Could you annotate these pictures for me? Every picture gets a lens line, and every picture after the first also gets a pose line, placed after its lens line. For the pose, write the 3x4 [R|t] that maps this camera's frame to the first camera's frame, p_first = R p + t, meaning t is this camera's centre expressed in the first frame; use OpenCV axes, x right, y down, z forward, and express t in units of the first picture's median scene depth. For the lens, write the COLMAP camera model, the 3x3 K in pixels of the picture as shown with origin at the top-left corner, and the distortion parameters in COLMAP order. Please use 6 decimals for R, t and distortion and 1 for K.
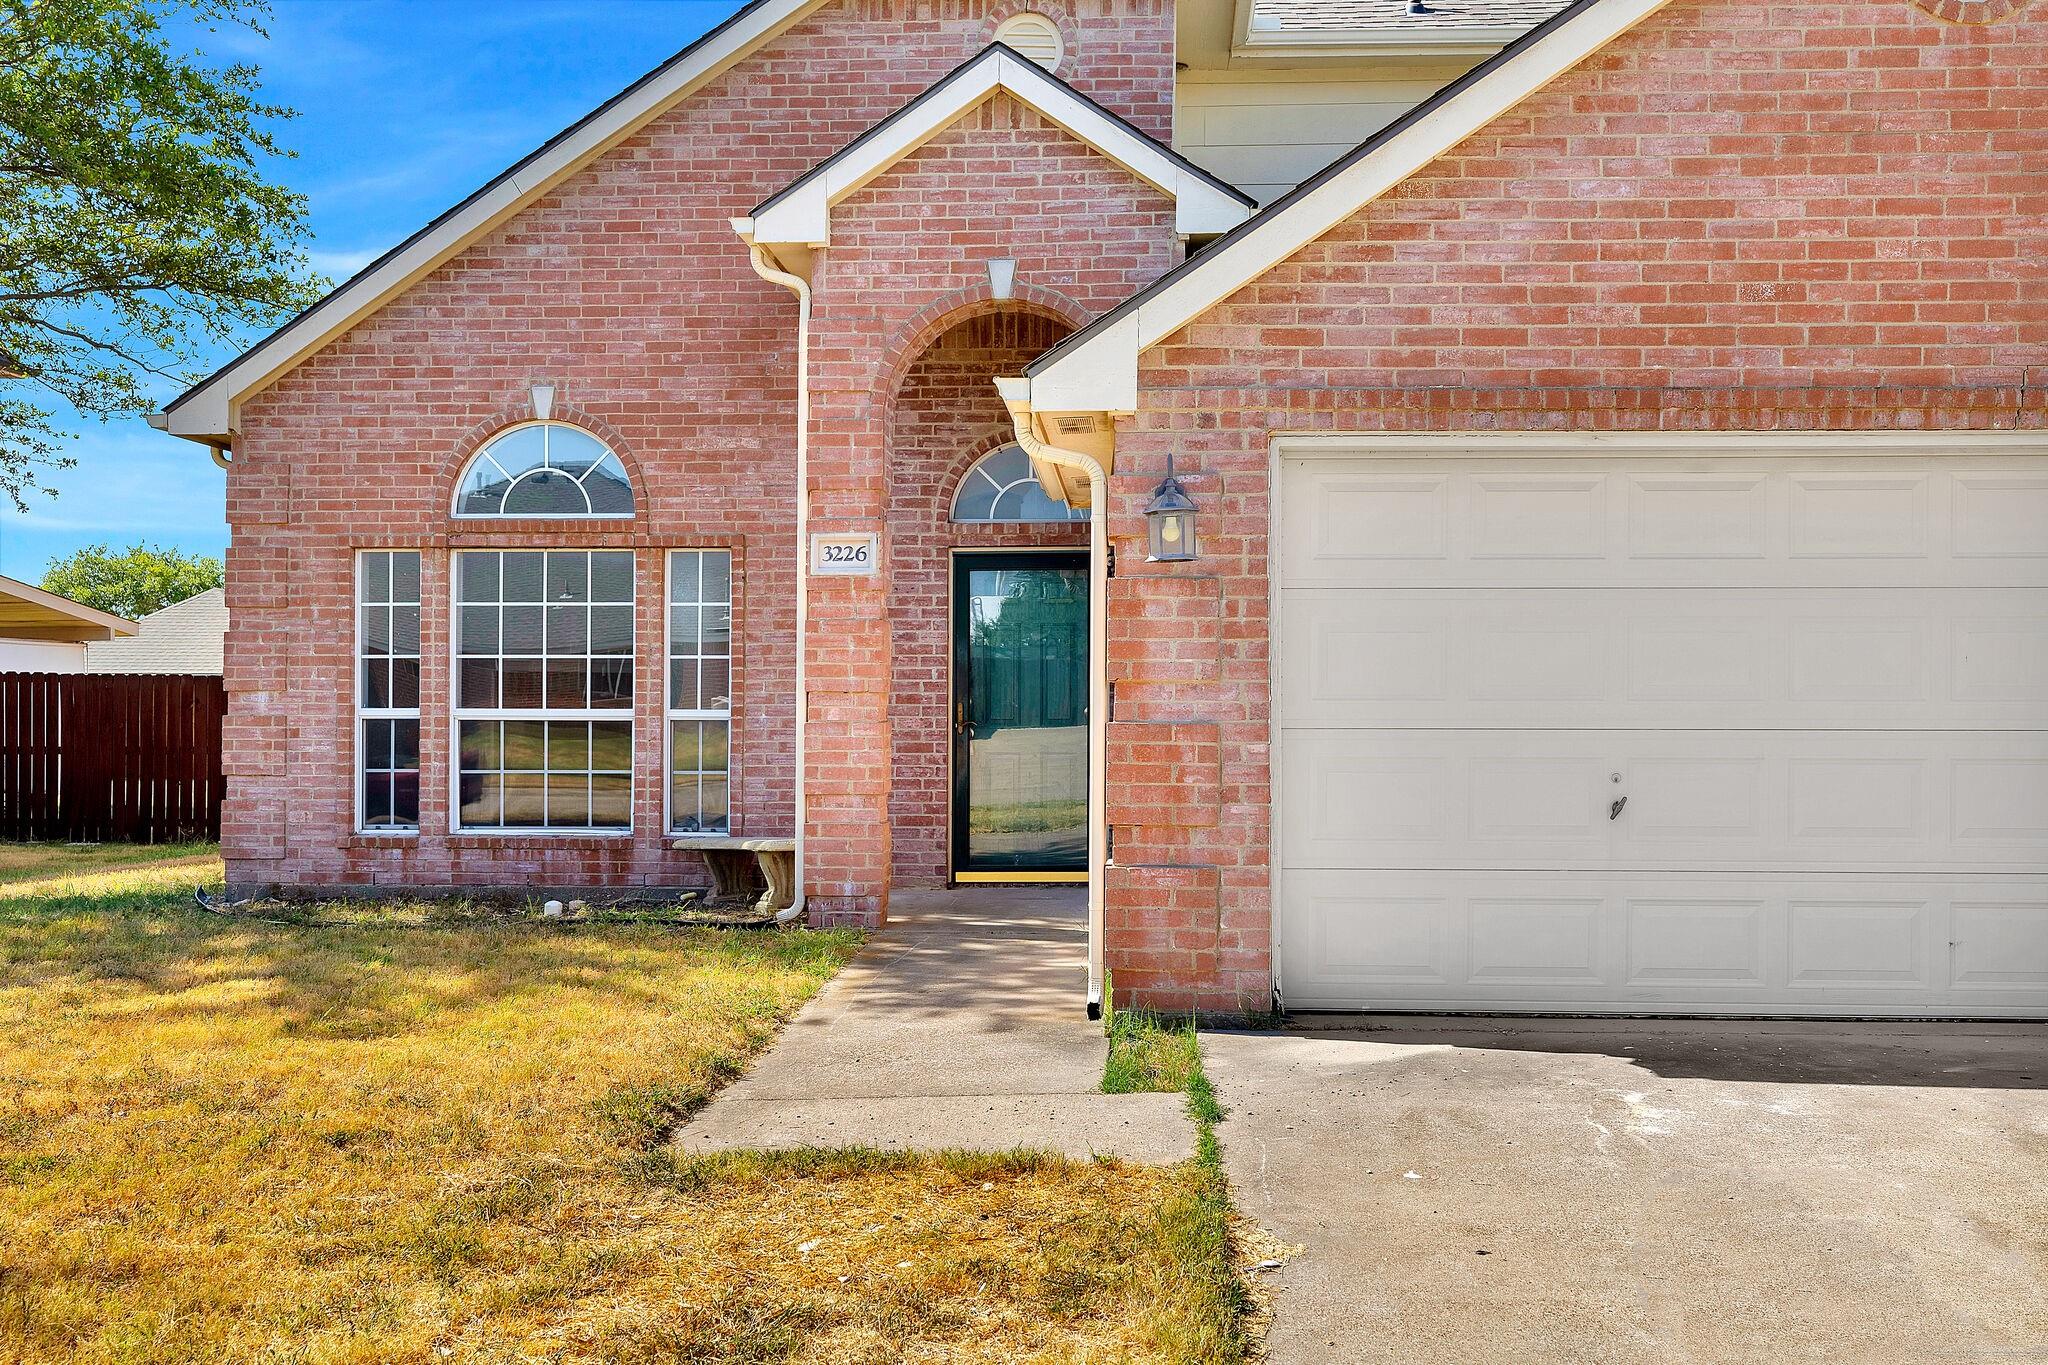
lens RADIAL K [[1885.0, 0, 1034.8], [0, 1885.0, 738.8], [0, 0, 1]] dist [0.005282, 0.000000]
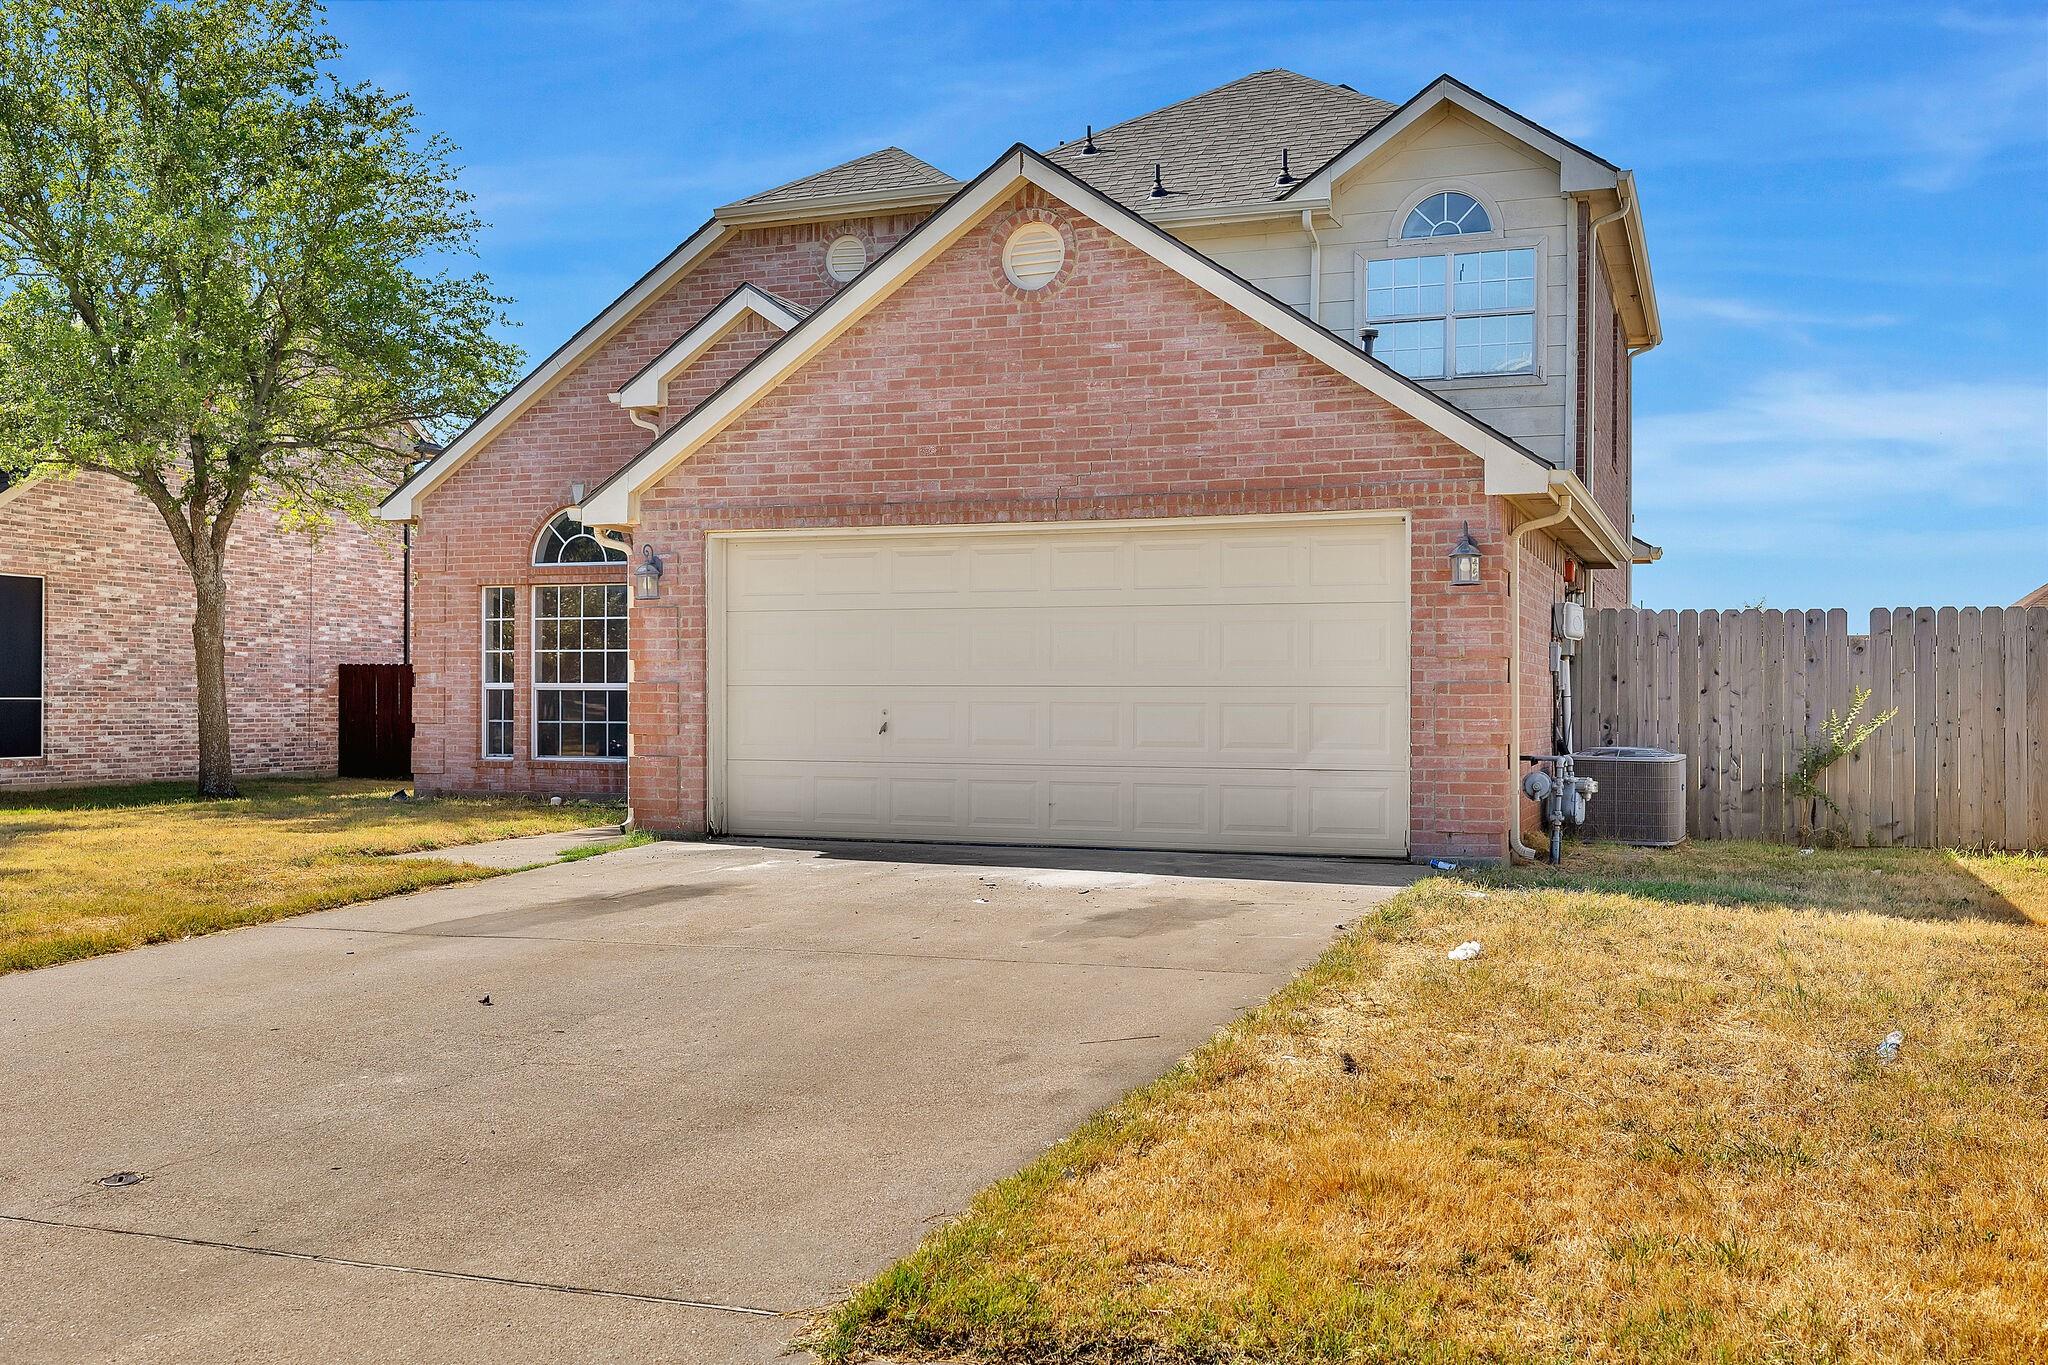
lens RADIAL K [[1885.0, 0, 1050.3], [0, 1885.0, 759.1], [0, 0, 1]] dist [0.005282, 0.000000]
pose [[0.955712, 0.010221, -0.294125, 0.615804], [-0.006215, 0.999875, 0.014552, 0.024025], [0.294236, -0.012079, 0.955656, -0.441637]]
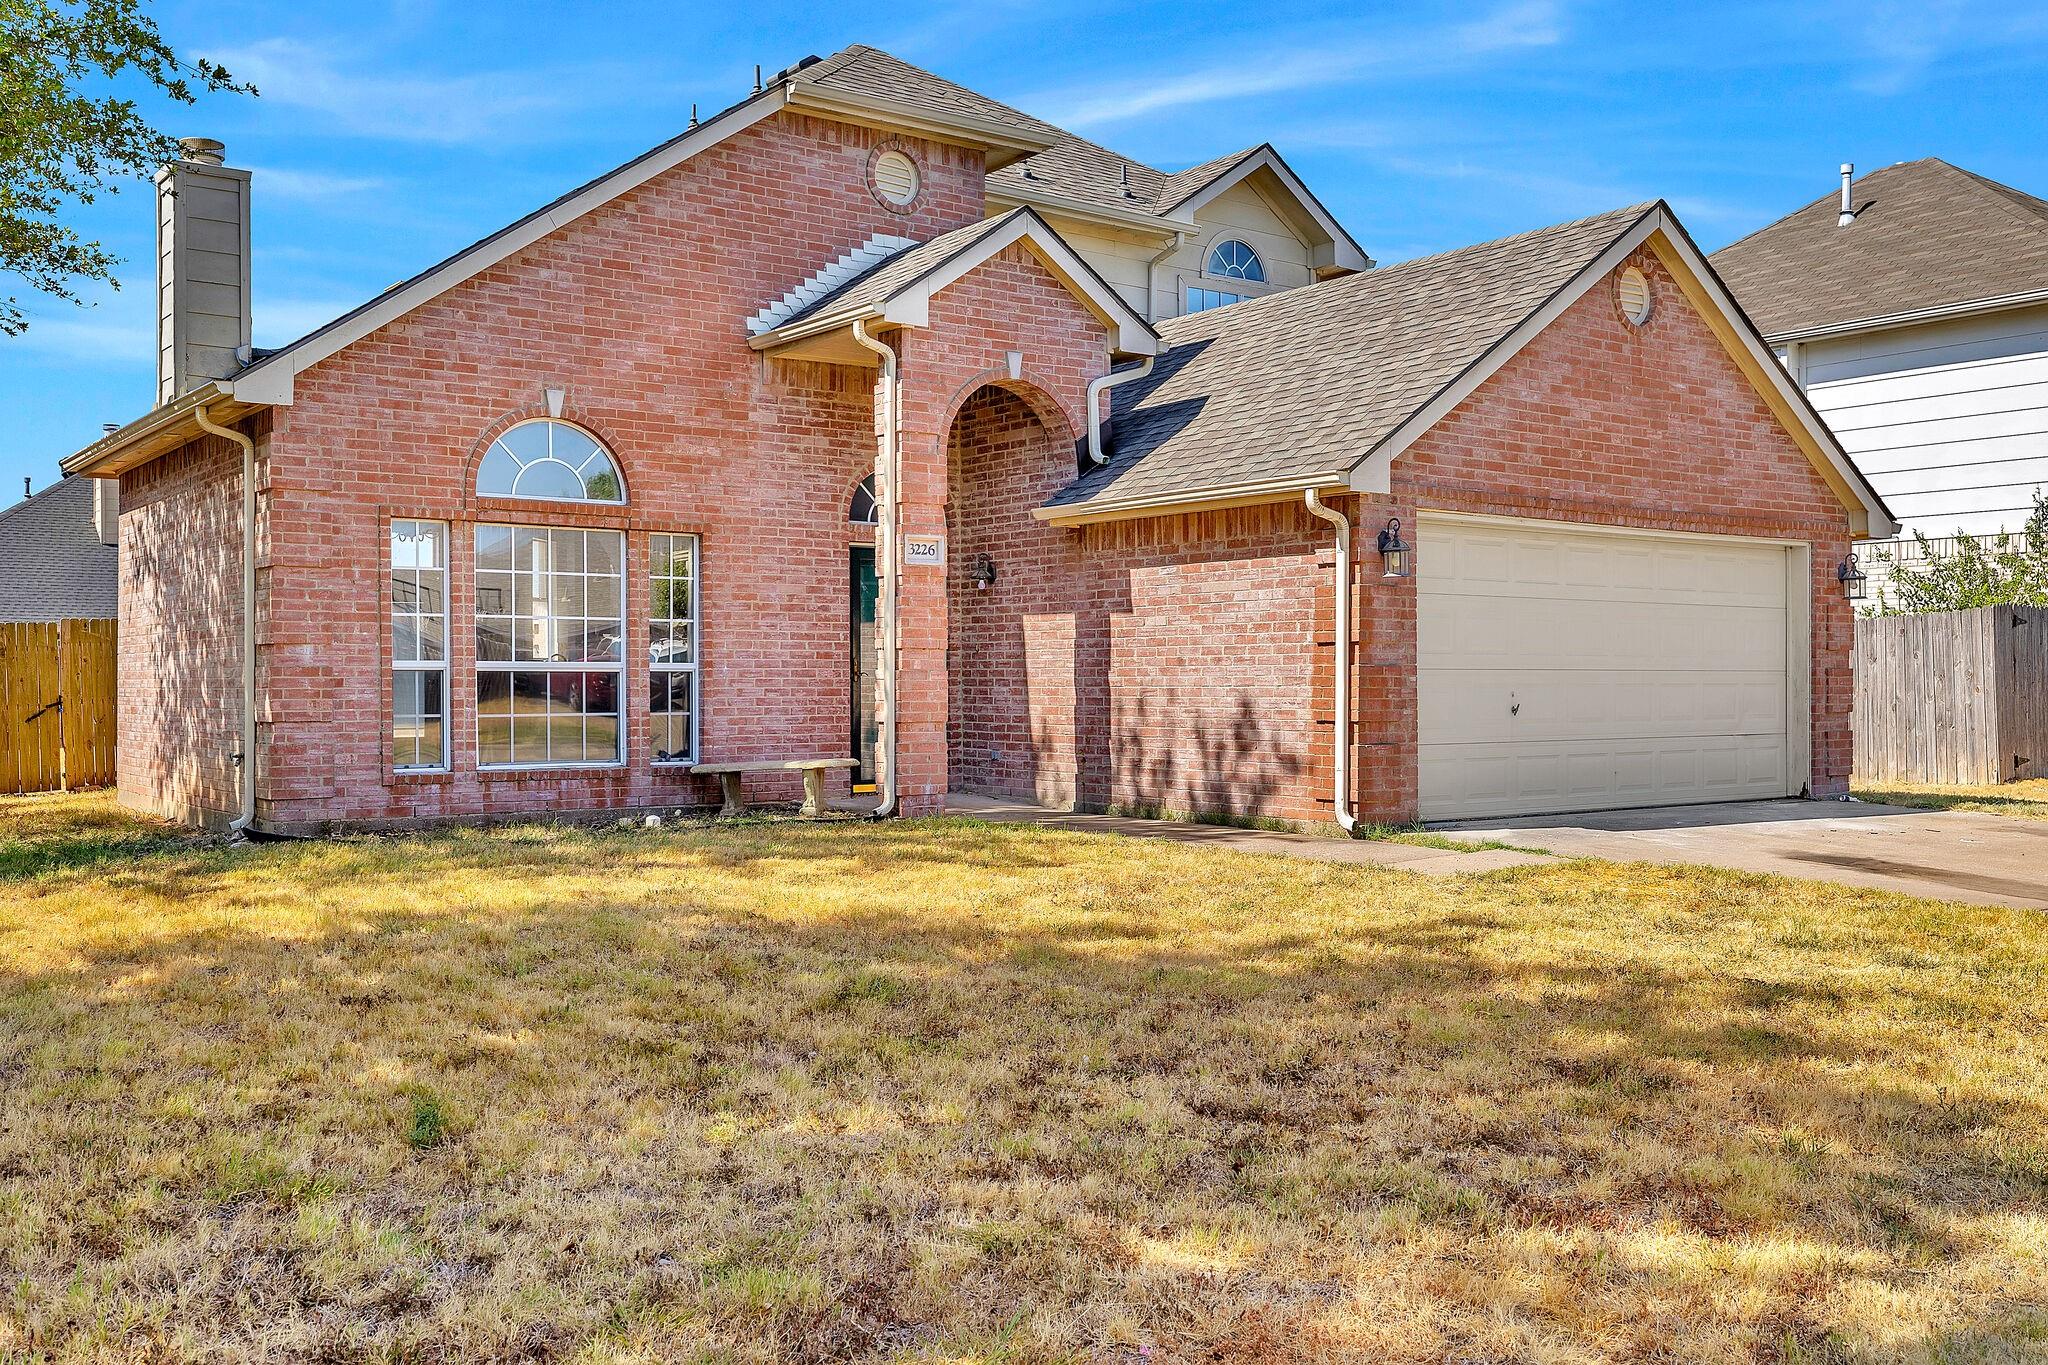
lens RADIAL K [[1885.0, 0, 1026.3], [0, 1885.0, 731.6], [0, 0, 1]] dist [0.005282, 0.000000]
pose [[0.760550, -0.019657, 0.648981, -0.819148], [0.012978, 0.999802, 0.015074, 0.014359], [-0.649149, -0.003042, 0.760655, -0.097007]]
